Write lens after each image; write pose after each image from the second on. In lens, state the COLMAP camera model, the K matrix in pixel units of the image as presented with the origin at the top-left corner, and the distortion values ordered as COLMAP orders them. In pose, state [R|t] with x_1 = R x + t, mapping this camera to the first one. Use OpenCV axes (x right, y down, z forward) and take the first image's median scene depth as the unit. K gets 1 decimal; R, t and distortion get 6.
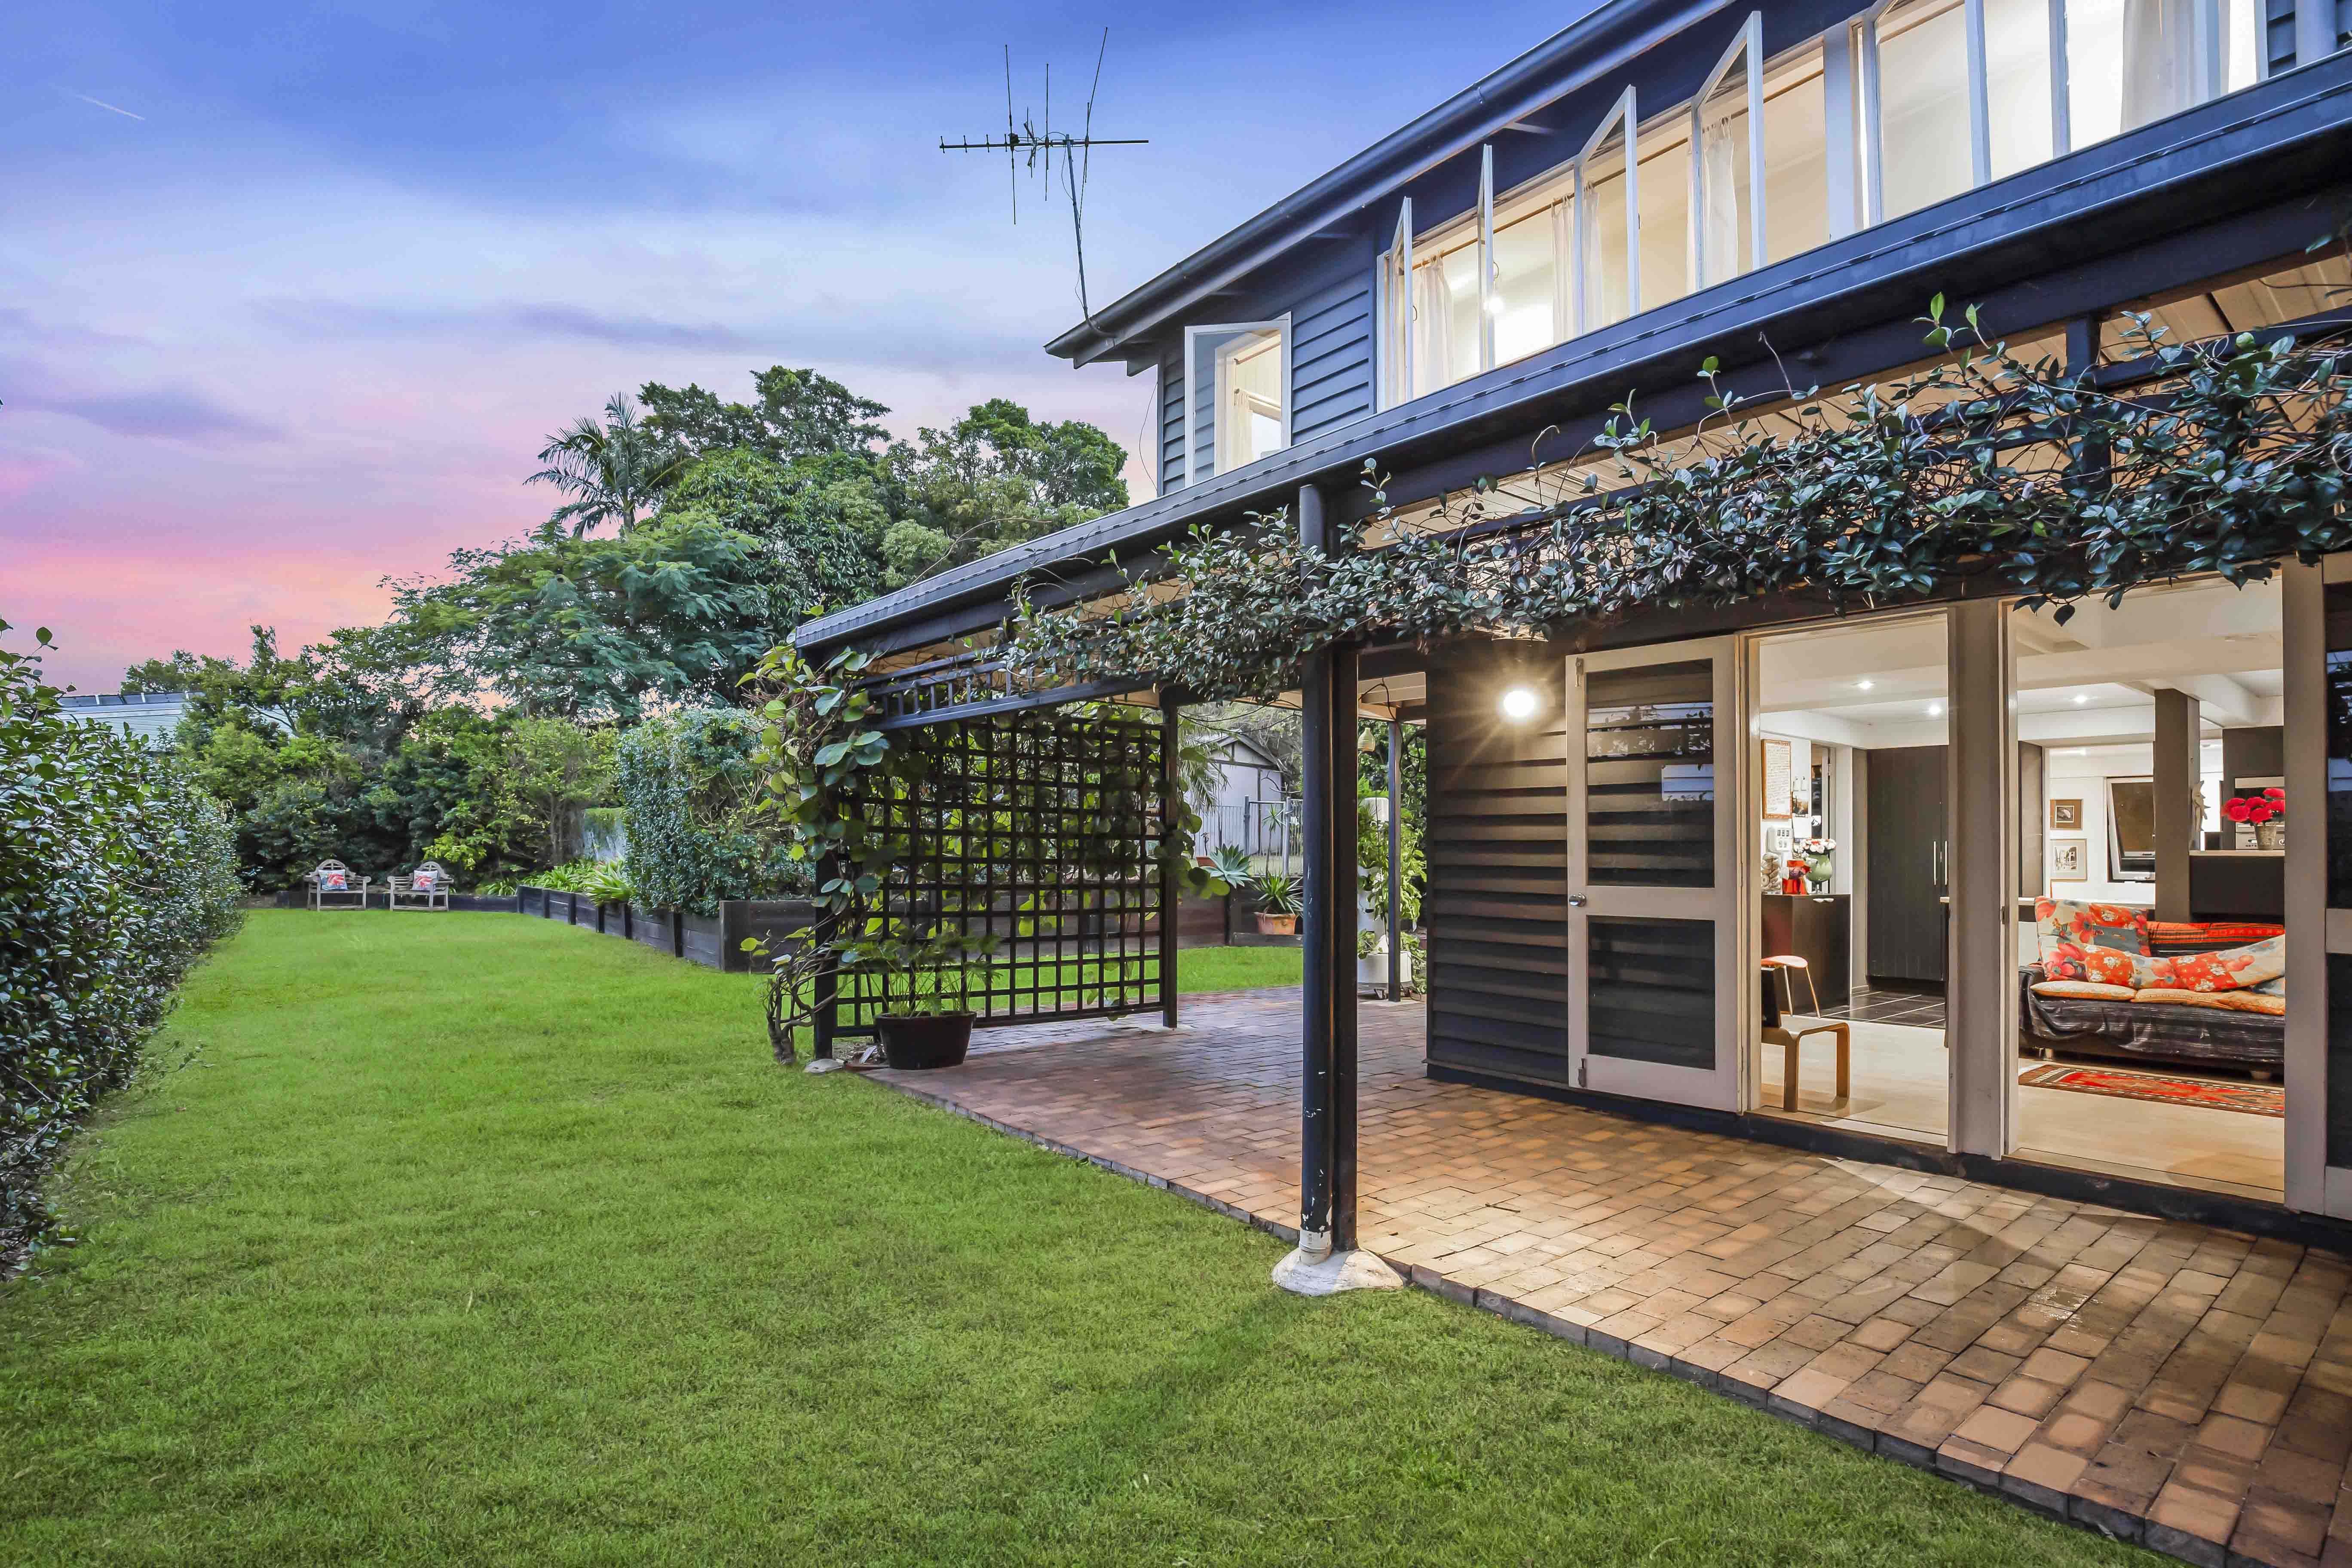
lens RADIAL K [[1056.6, 0, 1178.0], [0, 1056.6, 840.5], [0, 0, 1]] dist [0.000761, 0.000219]
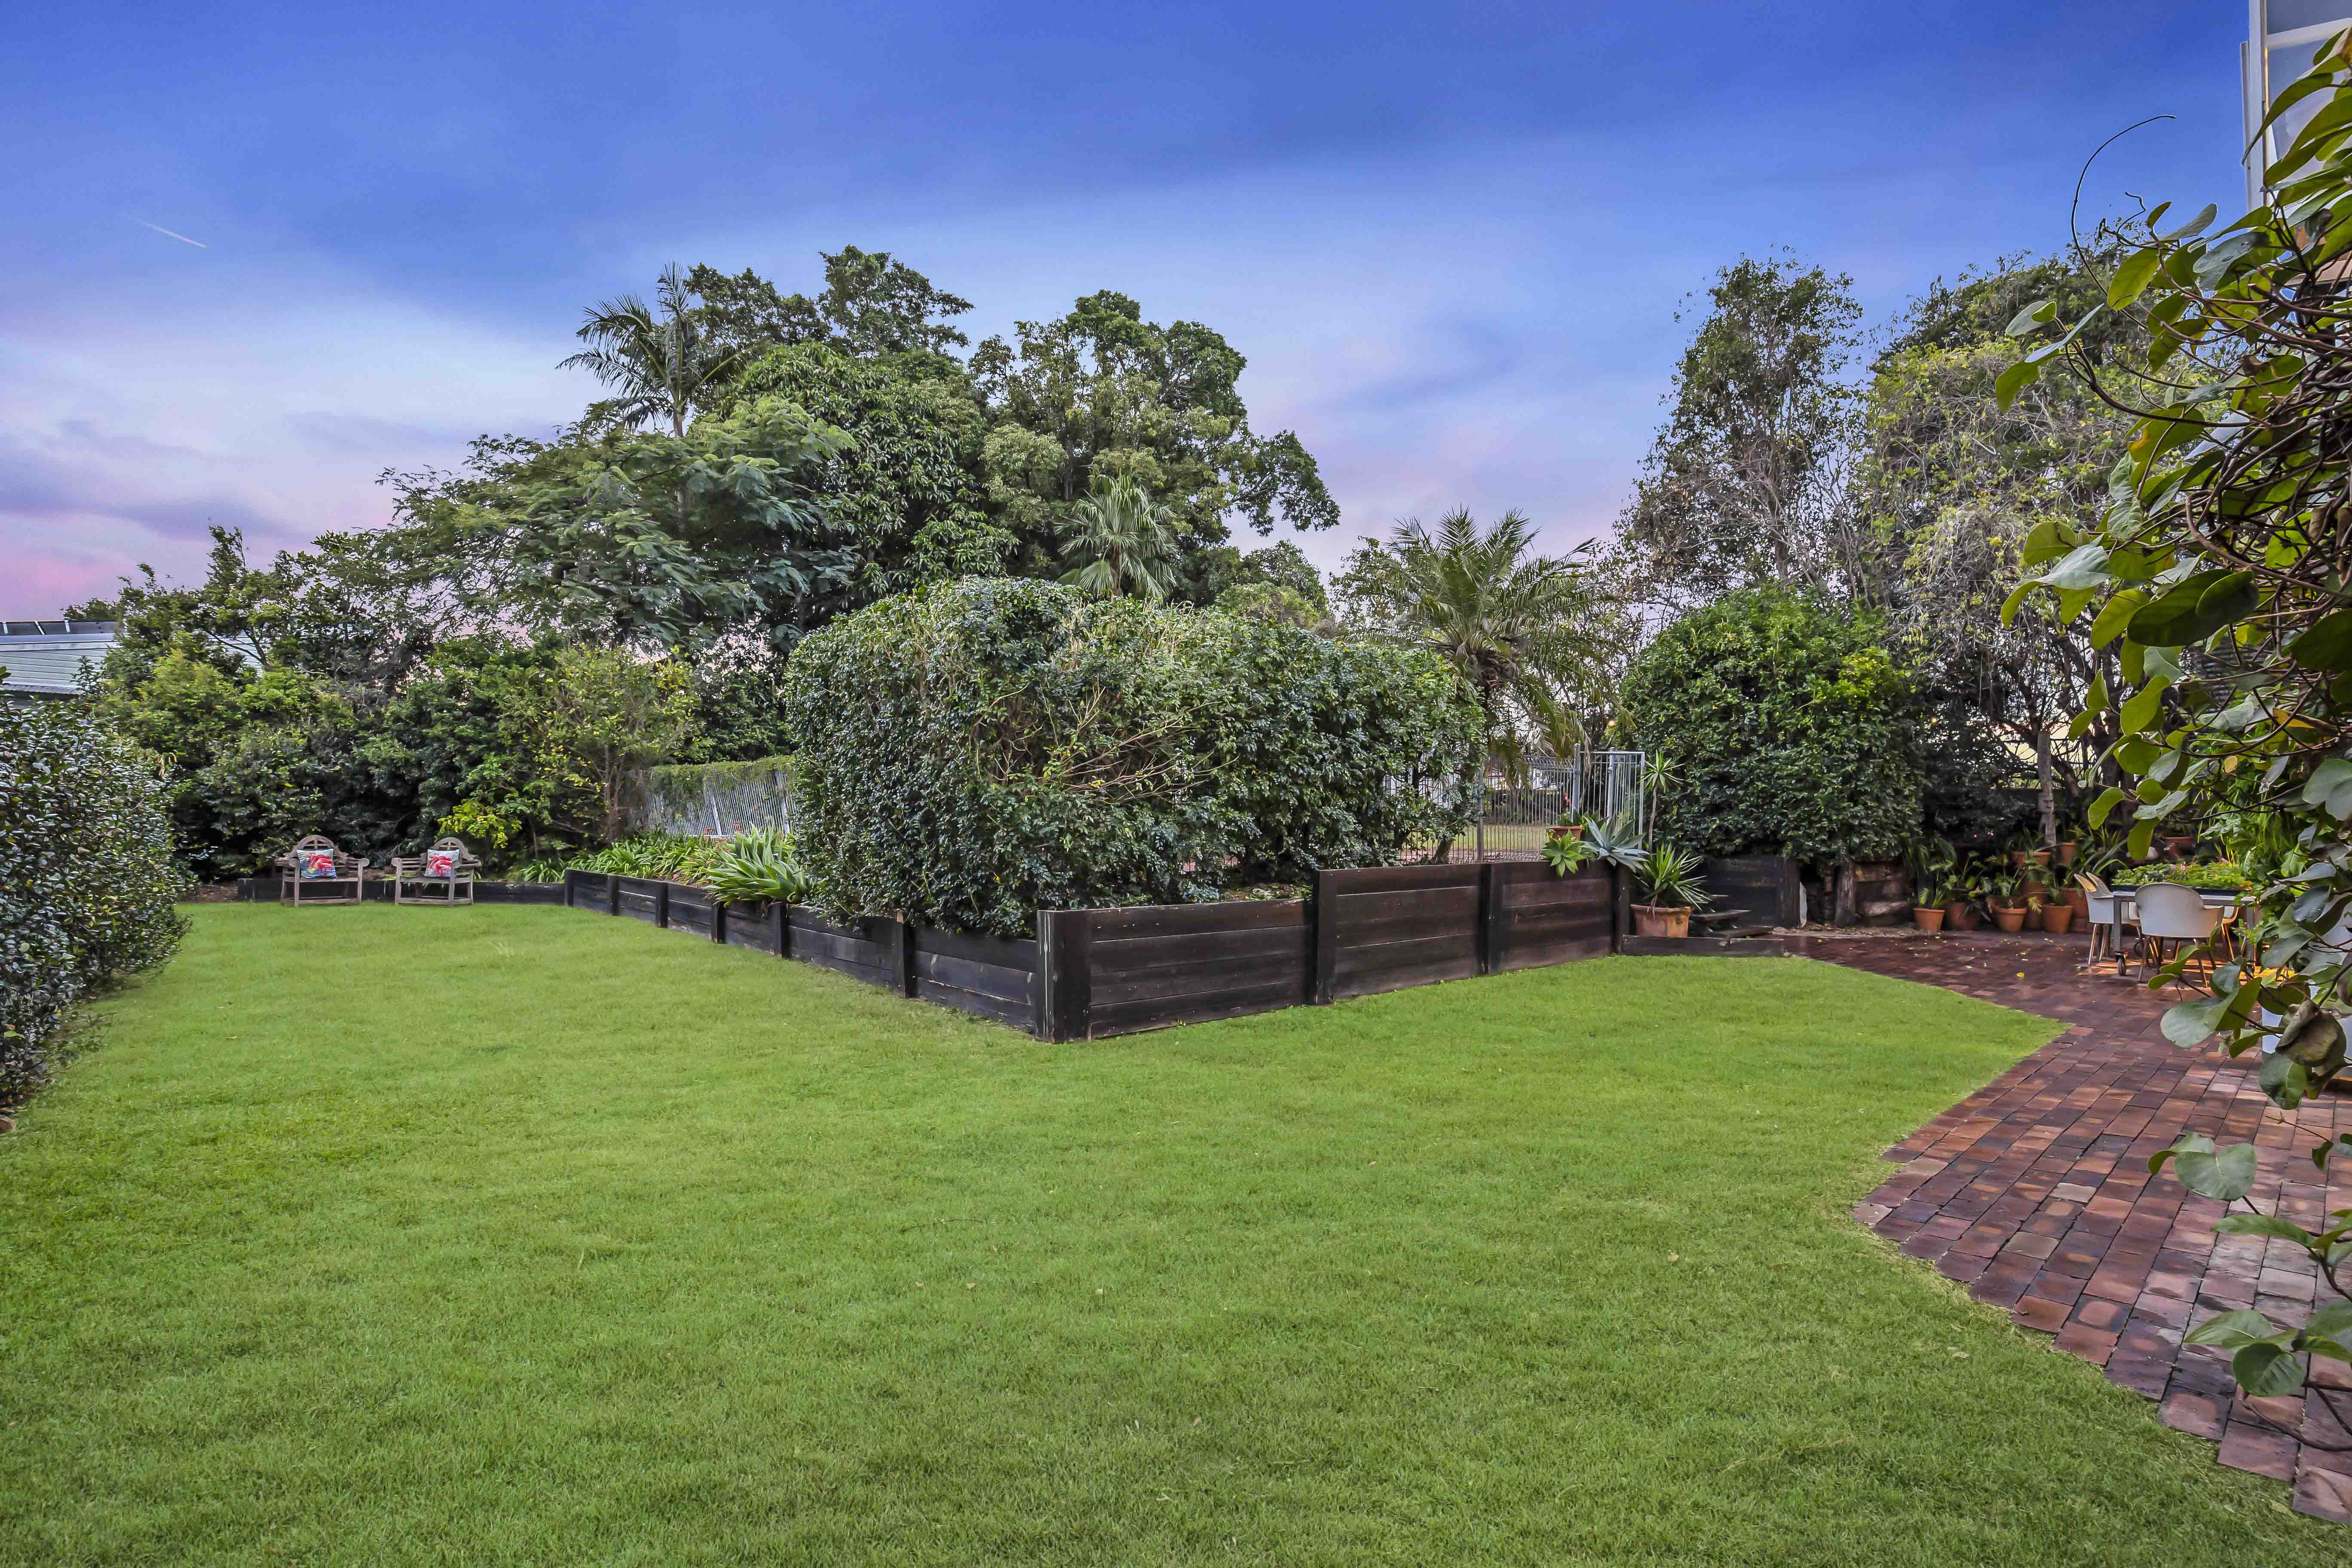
lens RADIAL K [[1051.9, 0, 1176.0], [0, 1051.9, 784.0], [0, 0, 1]] dist [-0.012362, 0.005435]
pose [[0.999696, -0.003319, 0.024413, -0.202621], [0.003890, 0.999719, -0.023399, 0.001703], [-0.024328, 0.023487, 0.999428, 0.238484]]
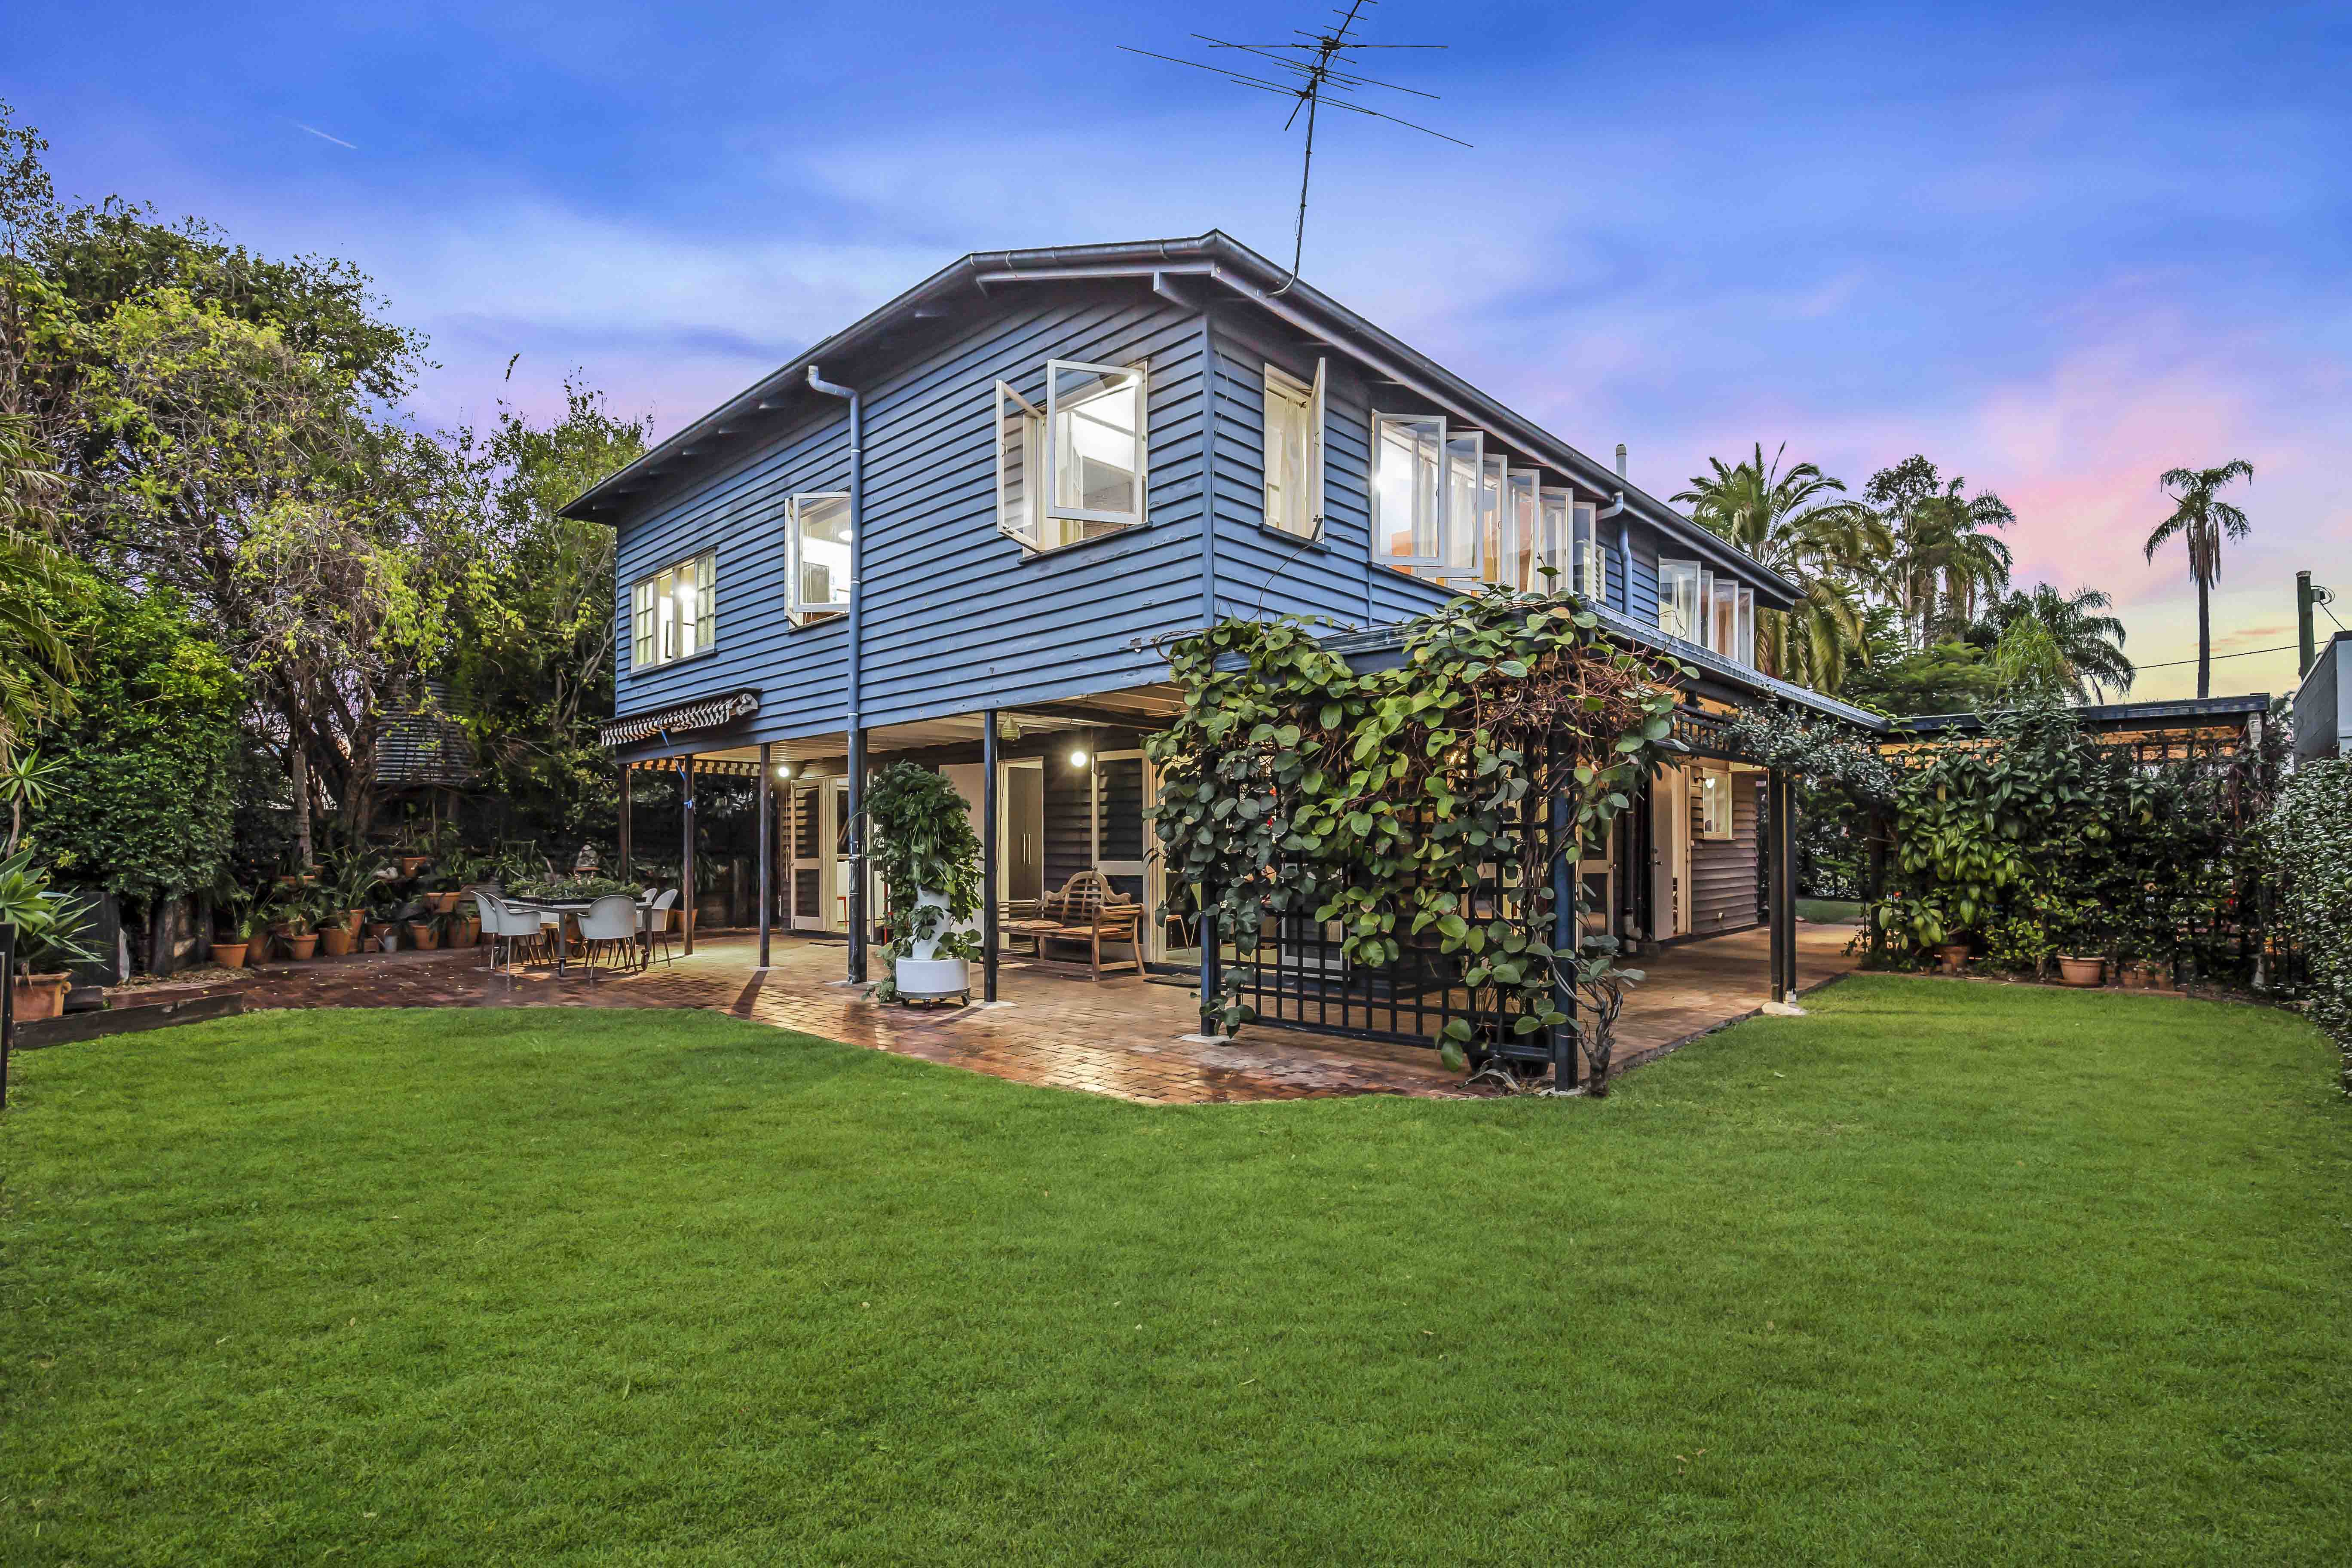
lens RADIAL K [[1051.9, 0, 1176.0], [0, 1051.9, 784.0], [0, 0, 1]] dist [-0.012362, 0.005435]
pose [[-0.098877, 0.037494, 0.994393, -0.958410], [0.004730, 0.999296, -0.037209, 0.001949], [-0.995088, 0.001025, -0.098985, 1.152716]]
